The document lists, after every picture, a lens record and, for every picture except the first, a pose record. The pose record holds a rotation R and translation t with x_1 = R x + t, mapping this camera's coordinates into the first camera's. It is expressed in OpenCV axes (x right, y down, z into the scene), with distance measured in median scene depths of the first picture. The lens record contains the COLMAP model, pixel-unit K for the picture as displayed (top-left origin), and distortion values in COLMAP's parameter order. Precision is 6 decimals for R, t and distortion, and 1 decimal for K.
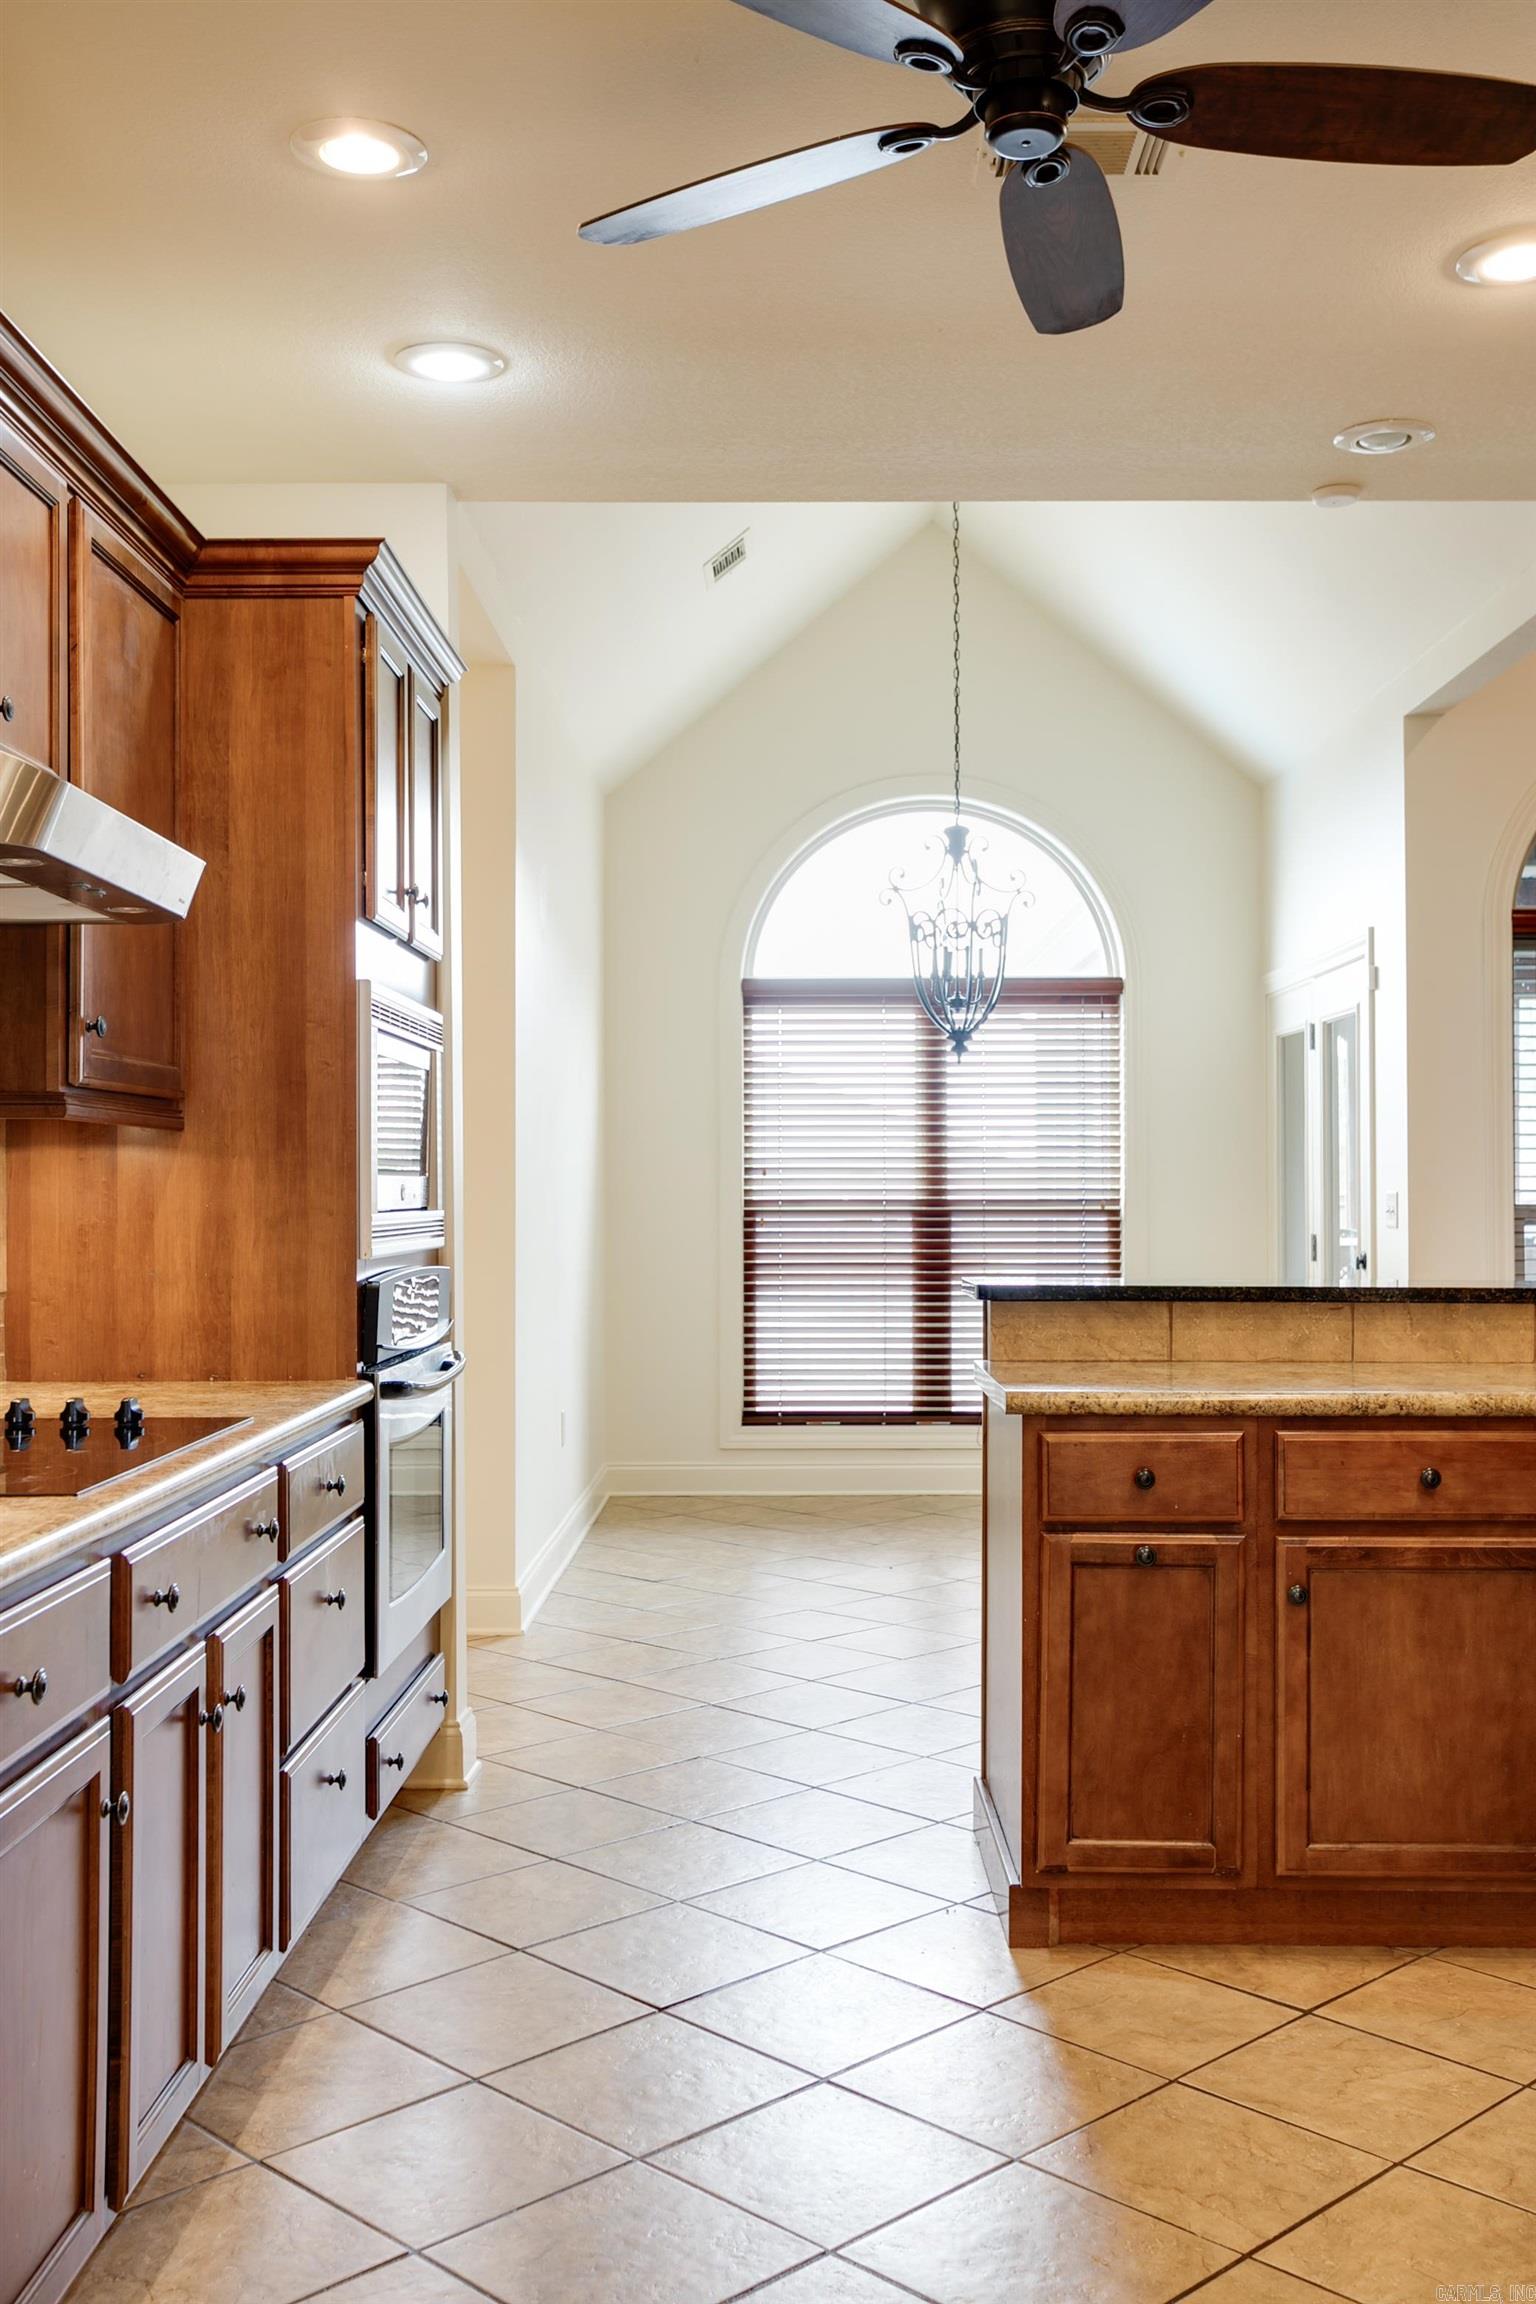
lens RADIAL K [[2172.0, 0, 768.0], [0, 2172.0, 1152.0], [0, 0, 1]] dist [-0.031877, 0.107619]
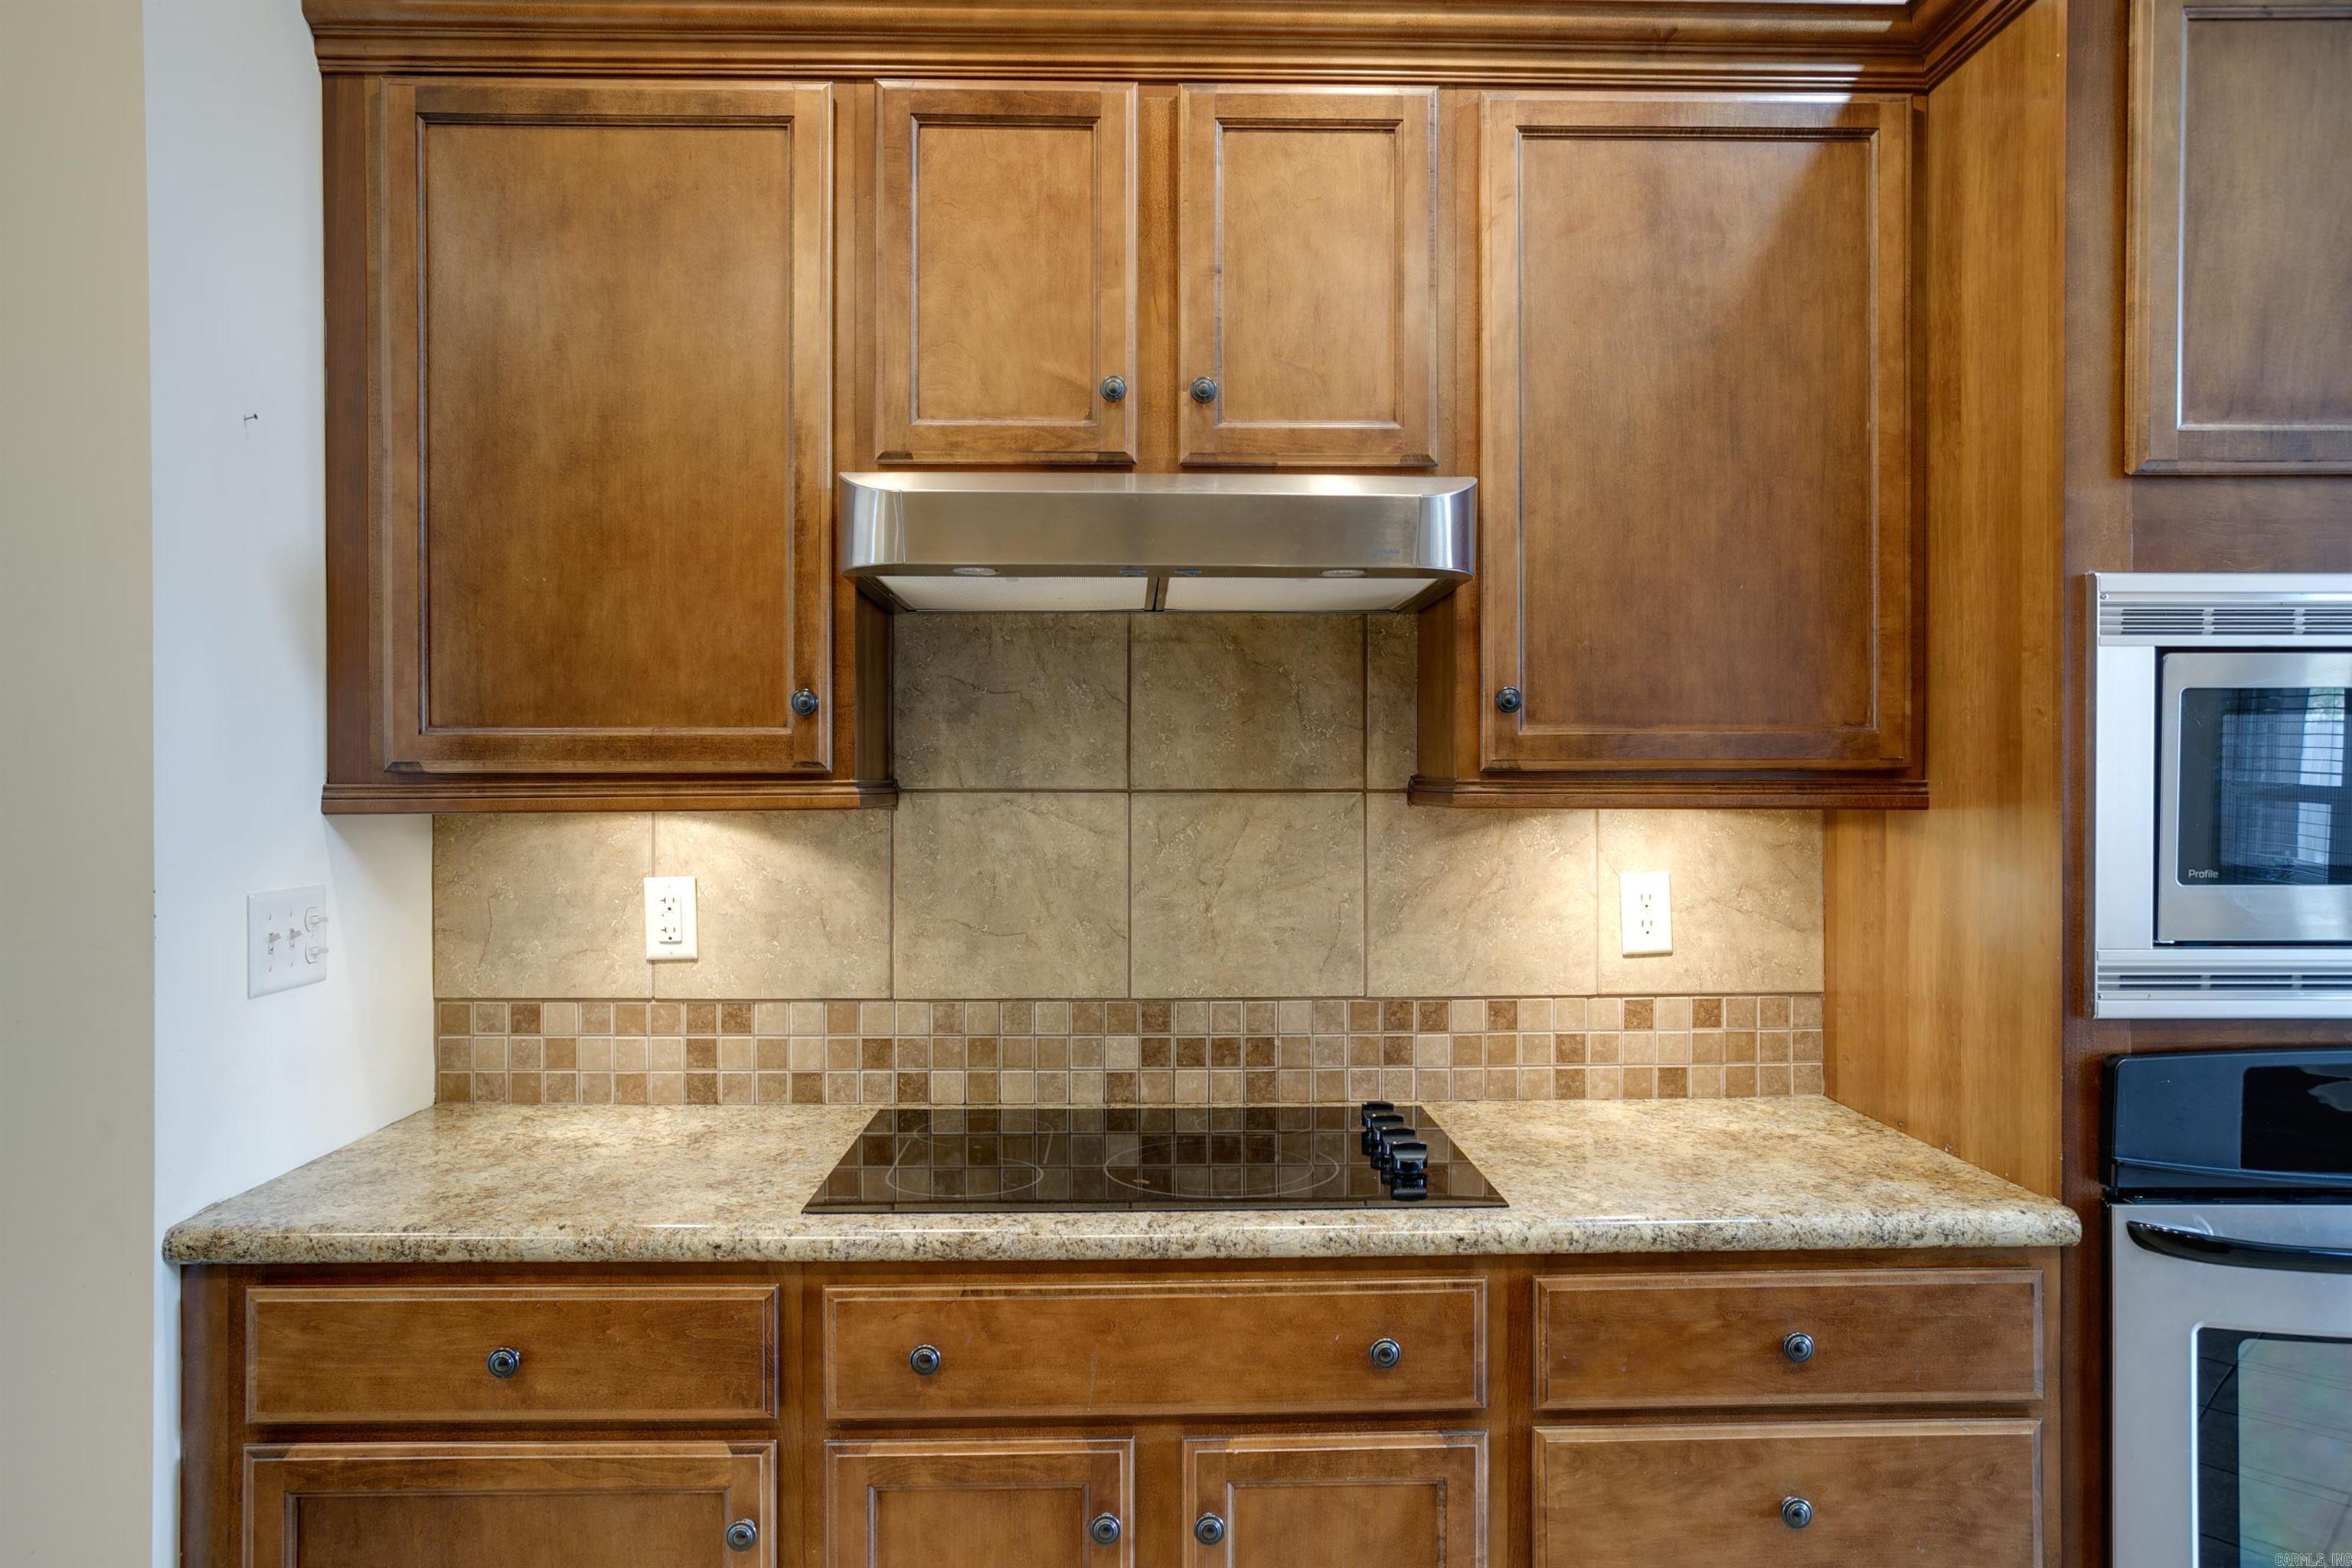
lens RADIAL K [[1555.5, 0, 1177.0], [0, 1555.5, 792.8], [0, 0, 1]] dist [-0.042411, 0.057866]
pose [[0.040961, 0.008922, -0.999121, 0.257466], [0.017374, 0.999803, 0.009641, -0.025772], [0.999010, -0.017753, 0.040798, 0.736320]]
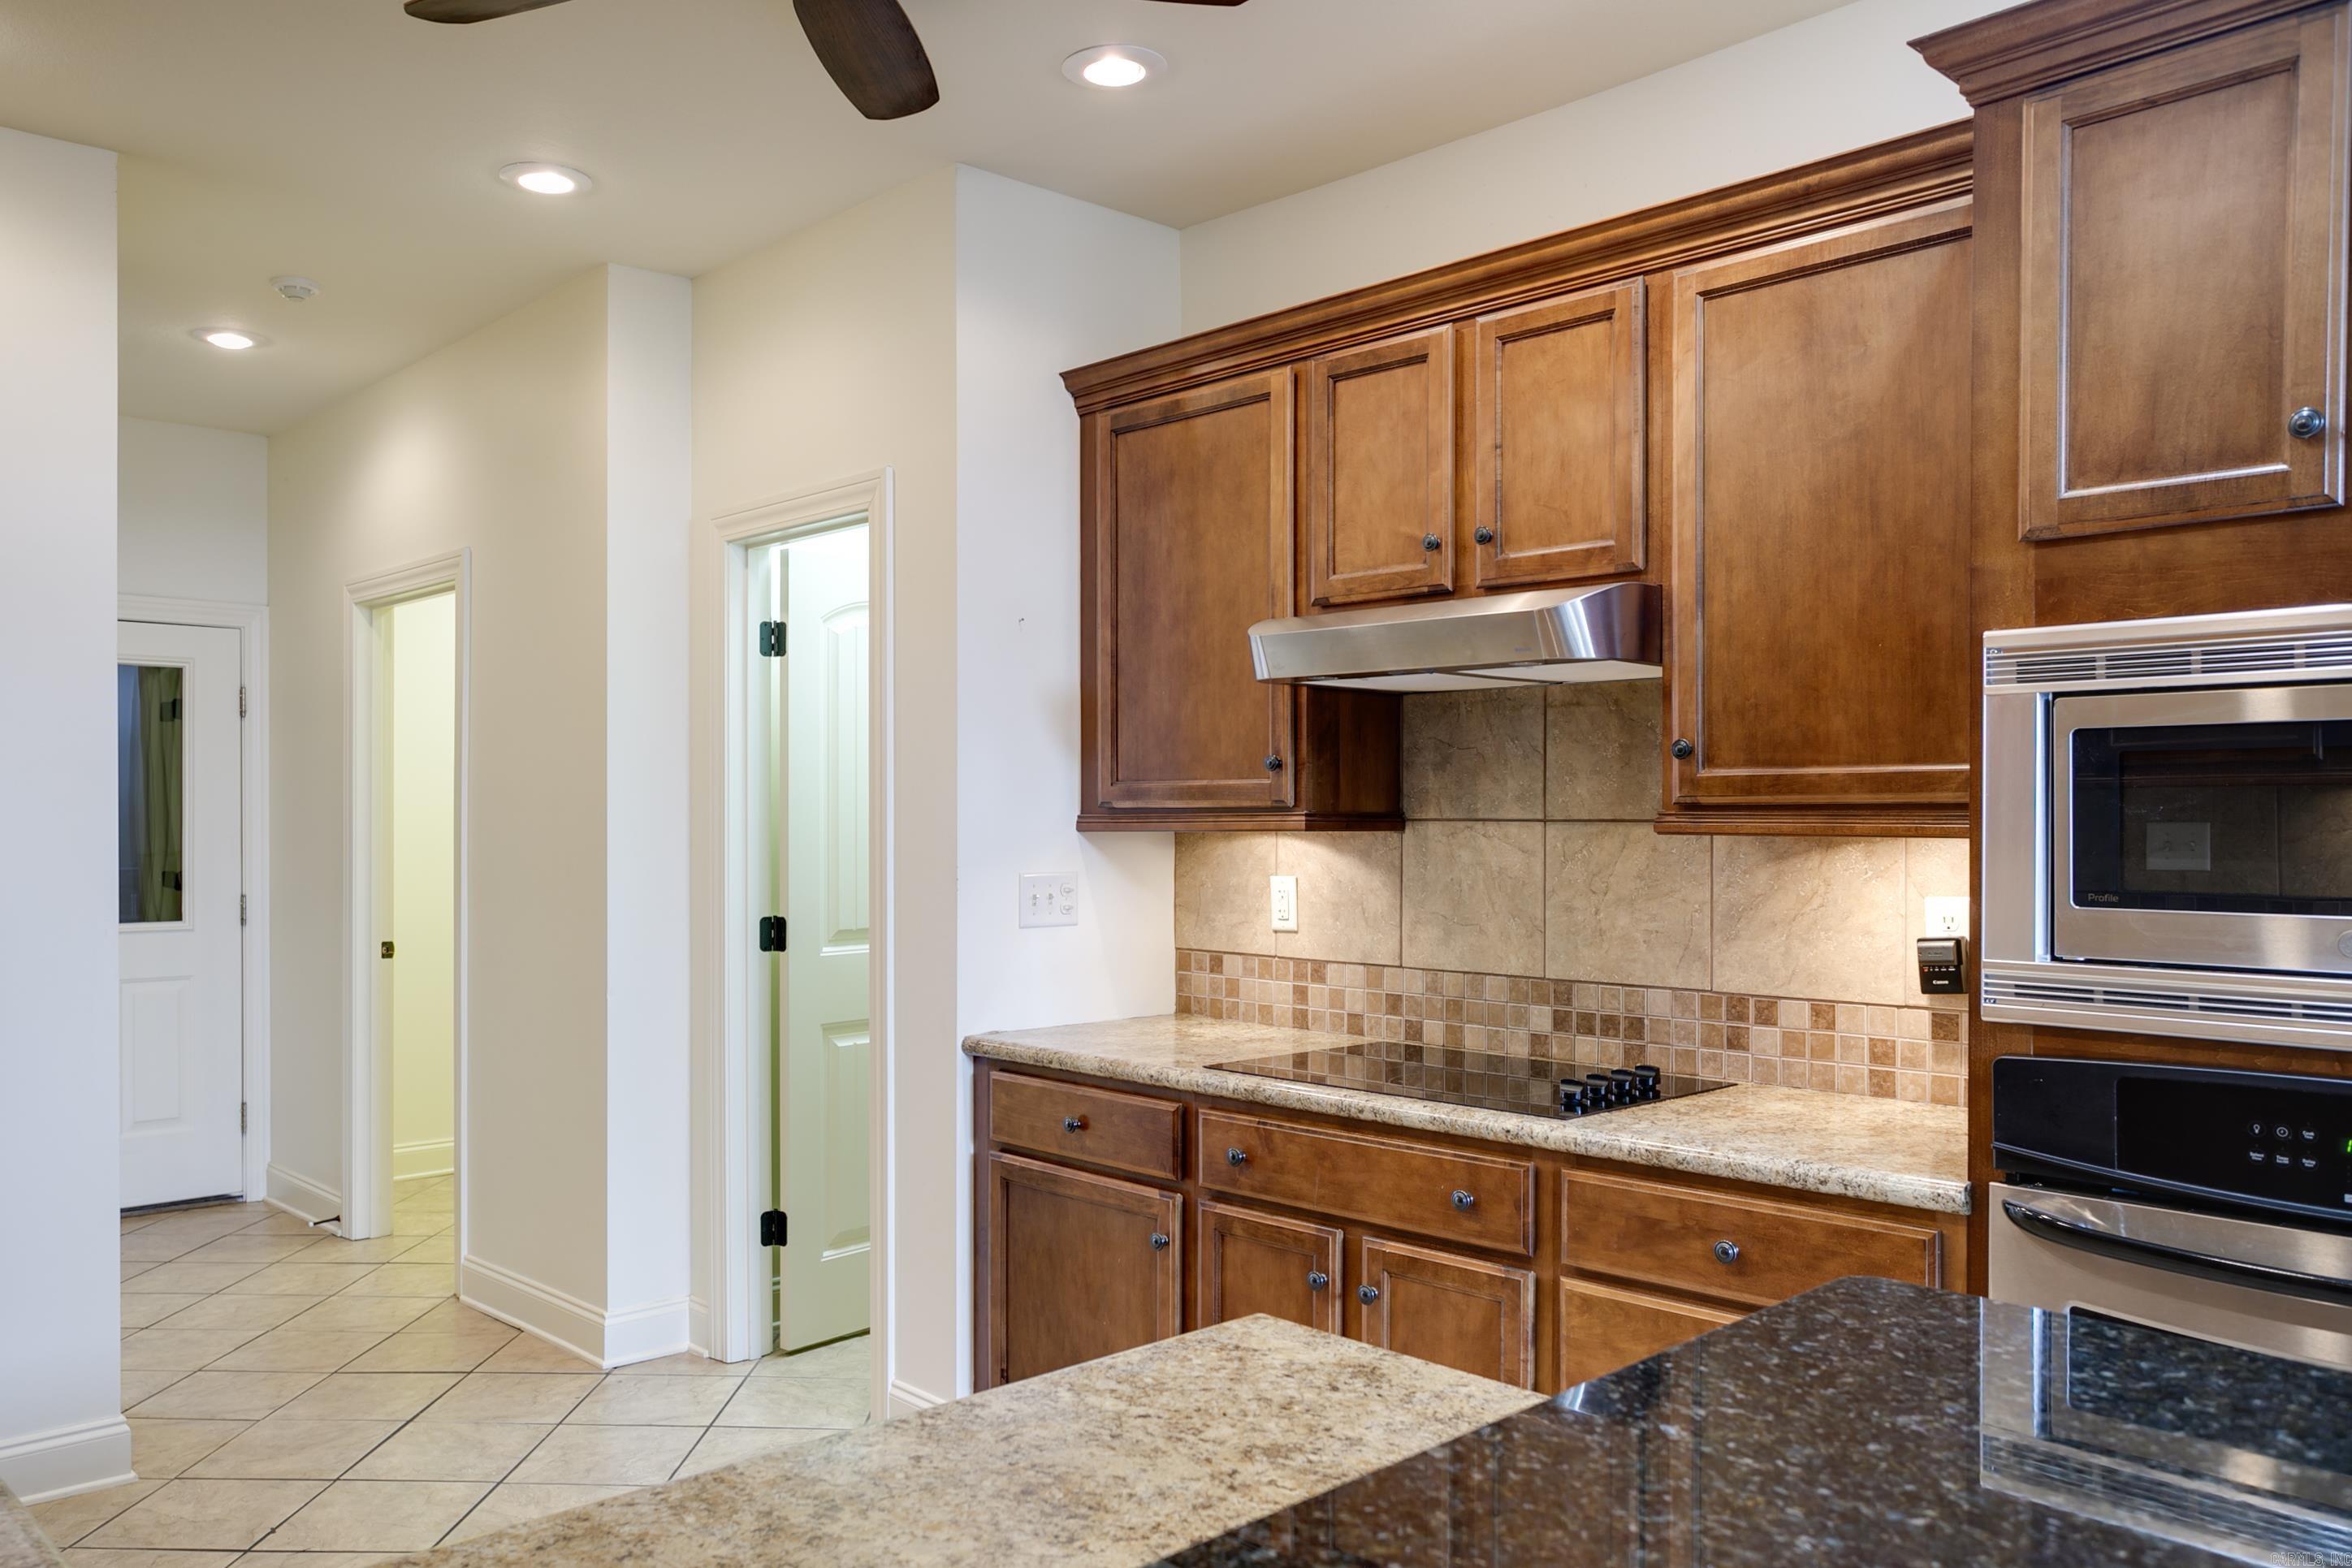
lens RADIAL K [[1762.1, 0, 1119.8], [0, 1762.1, 821.0], [0, 0, 1]] dist [-0.036082, 0.074215]
pose [[-0.723901, 0.003424, -0.689896, 0.436861], [0.011971, 0.999899, -0.007599, -0.016266], [0.689800, -0.013759, -0.723869, 1.257887]]
